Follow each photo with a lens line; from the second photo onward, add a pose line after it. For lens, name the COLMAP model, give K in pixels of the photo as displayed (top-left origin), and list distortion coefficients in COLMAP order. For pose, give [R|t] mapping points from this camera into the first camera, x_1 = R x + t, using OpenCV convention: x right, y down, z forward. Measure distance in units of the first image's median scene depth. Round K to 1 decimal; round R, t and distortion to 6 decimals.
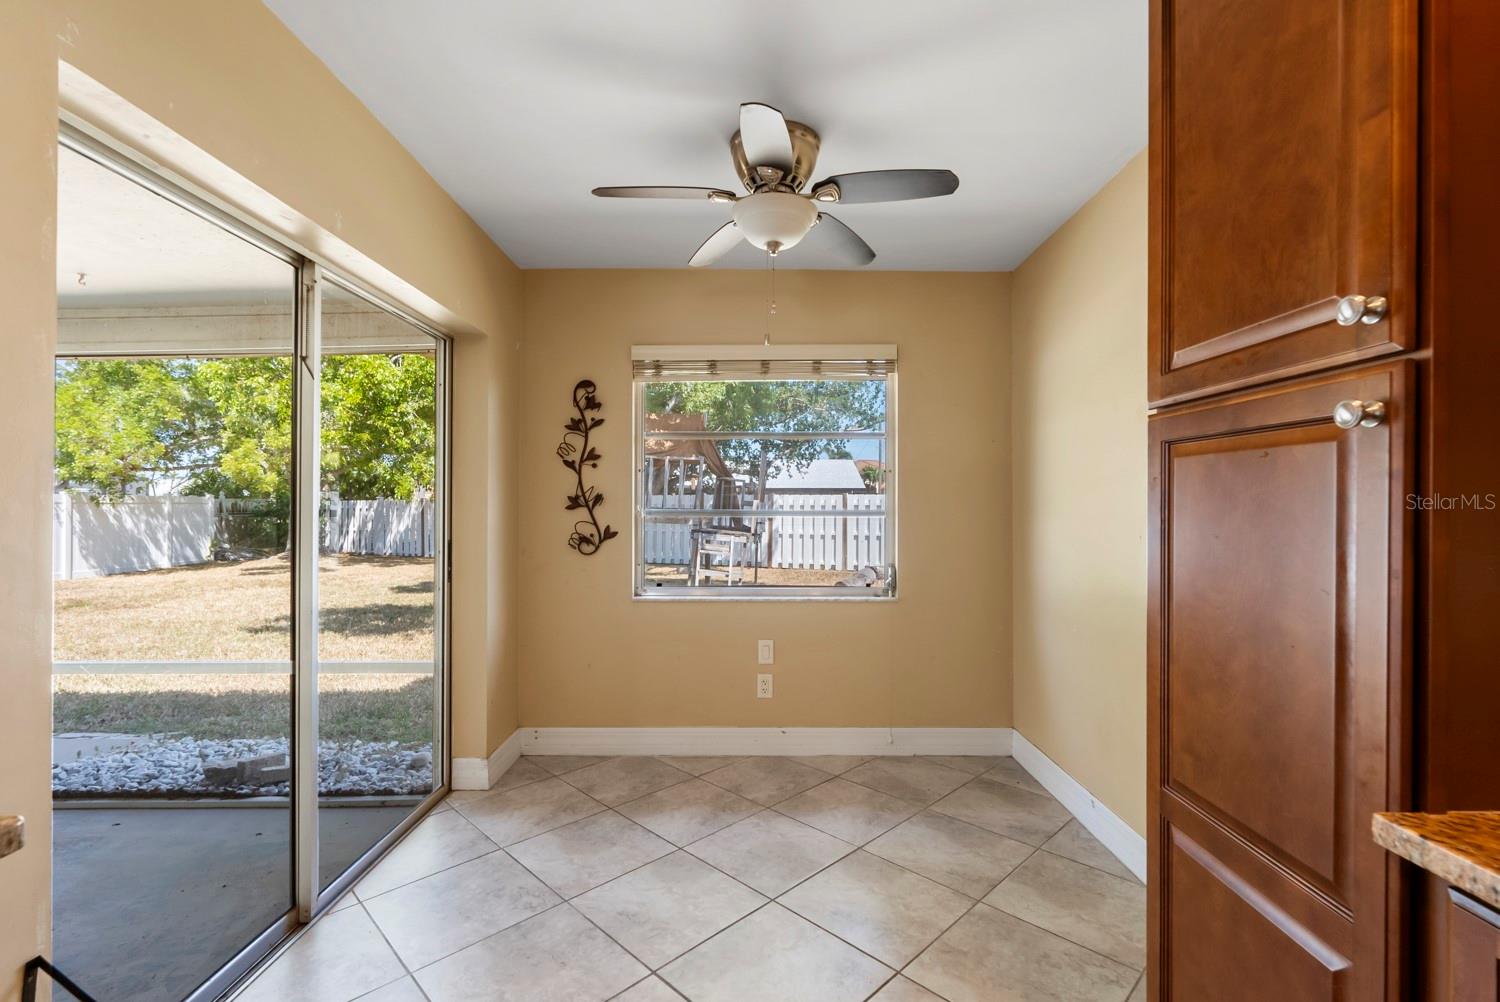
lens RADIAL K [[674.2, 0, 746.2], [0, 674.2, 492.7], [0, 0, 1]] dist [-0.003223, -0.000232]
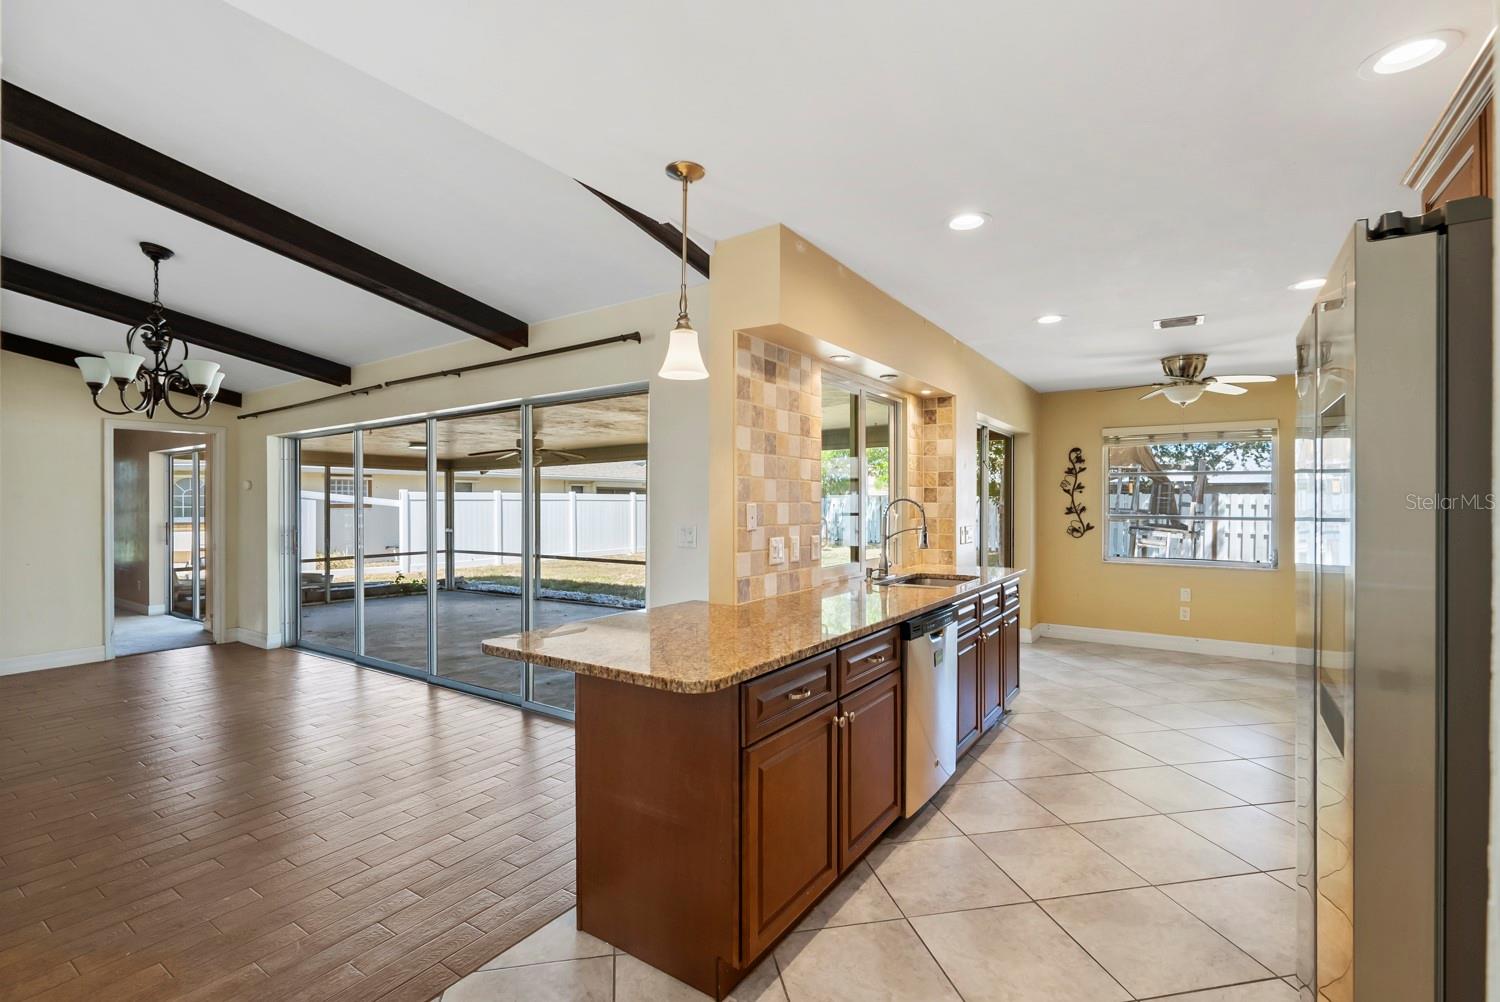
lens RADIAL K [[674.1, 0, 750.0], [0, 674.1, 501.0], [0, 0, 1]] dist [-0.006727, -0.000006]
pose [[0.834469, 0.002682, -0.551049, 0.047137], [0.009007, 0.999788, 0.018505, -0.057807], [0.550982, -0.020405, 0.834268, -1.132907]]
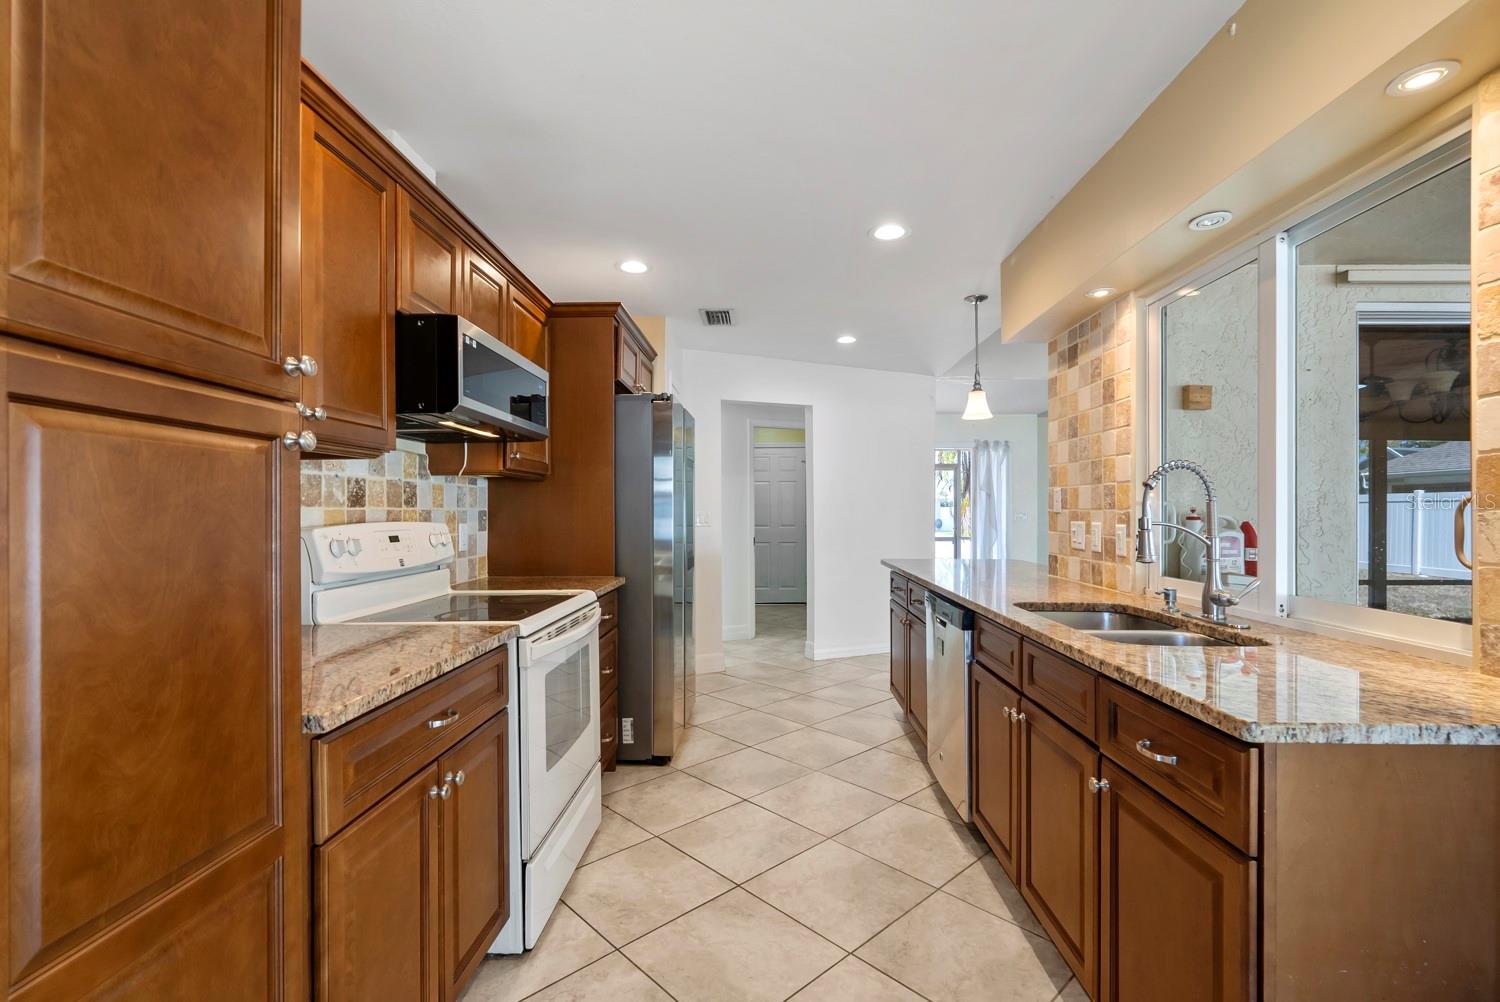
lens RADIAL K [[682.8, 0, 740.6], [0, 682.8, 502.9], [0, 0, 1]] dist [-0.001526, -0.000100]
pose [[-0.999587, 0.003610, 0.028524, -0.005050], [0.002761, 0.999554, -0.029721, 0.007509], [-0.028618, -0.029630, -0.999151, 0.509649]]
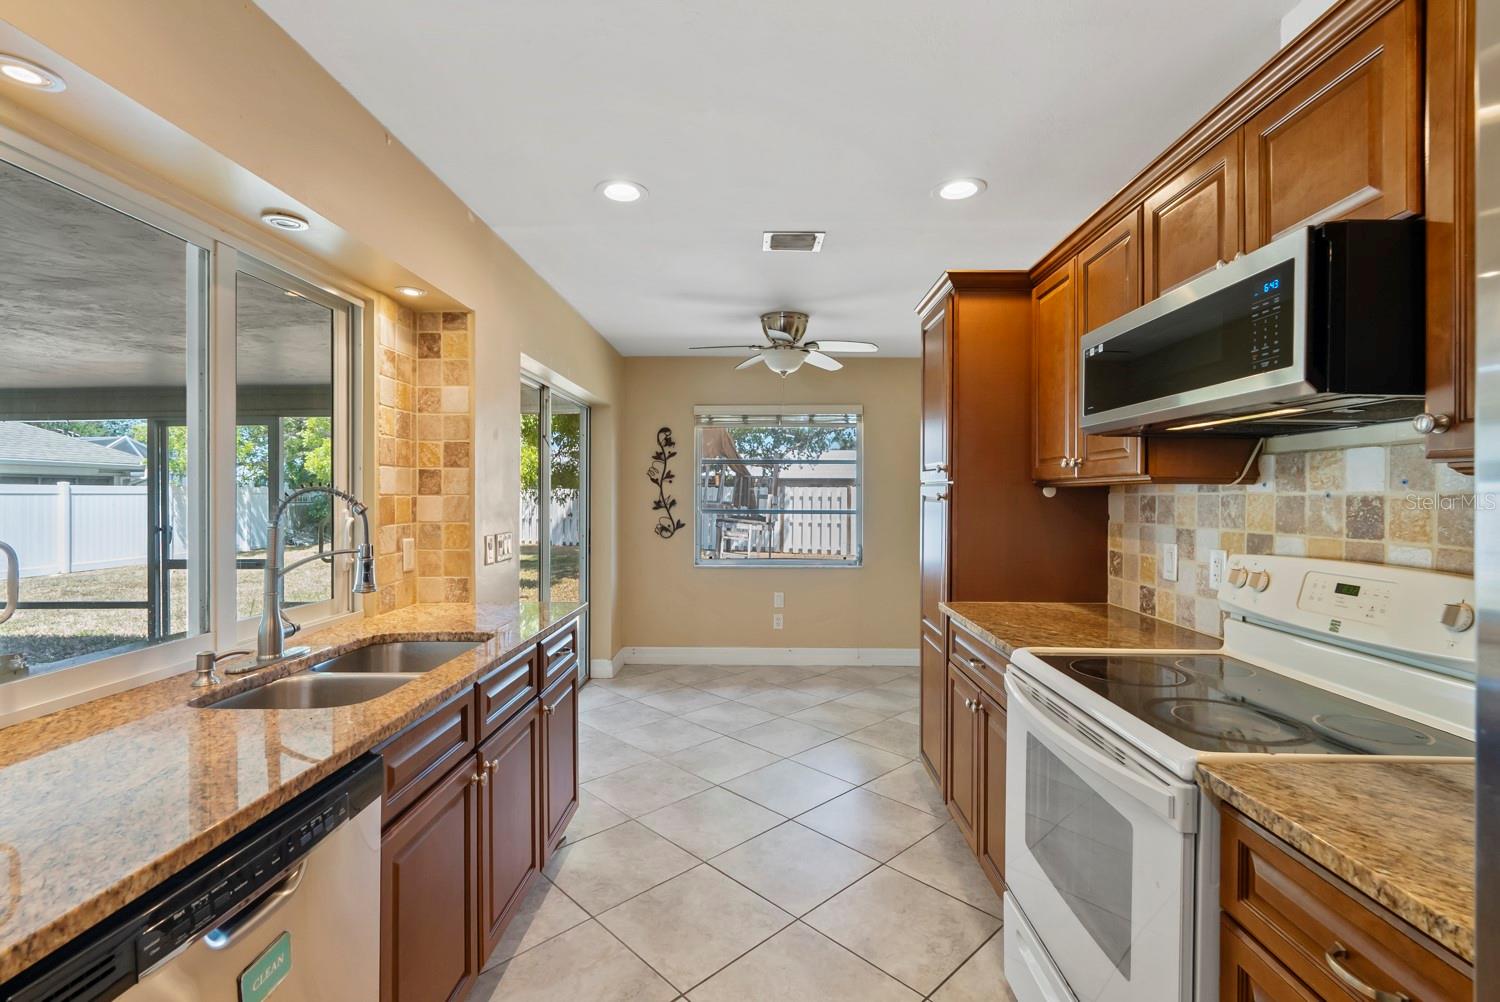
lens RADIAL K [[674.2, 0, 746.2], [0, 674.2, 492.7], [0, 0, 1]] dist [-0.003223, -0.000232]
pose [[0.999839, 0.001119, -0.017882, -0.019053], [-0.000781, 0.999821, 0.018890, -0.044278], [0.017899, -0.018873, 0.999662, -0.574936]]
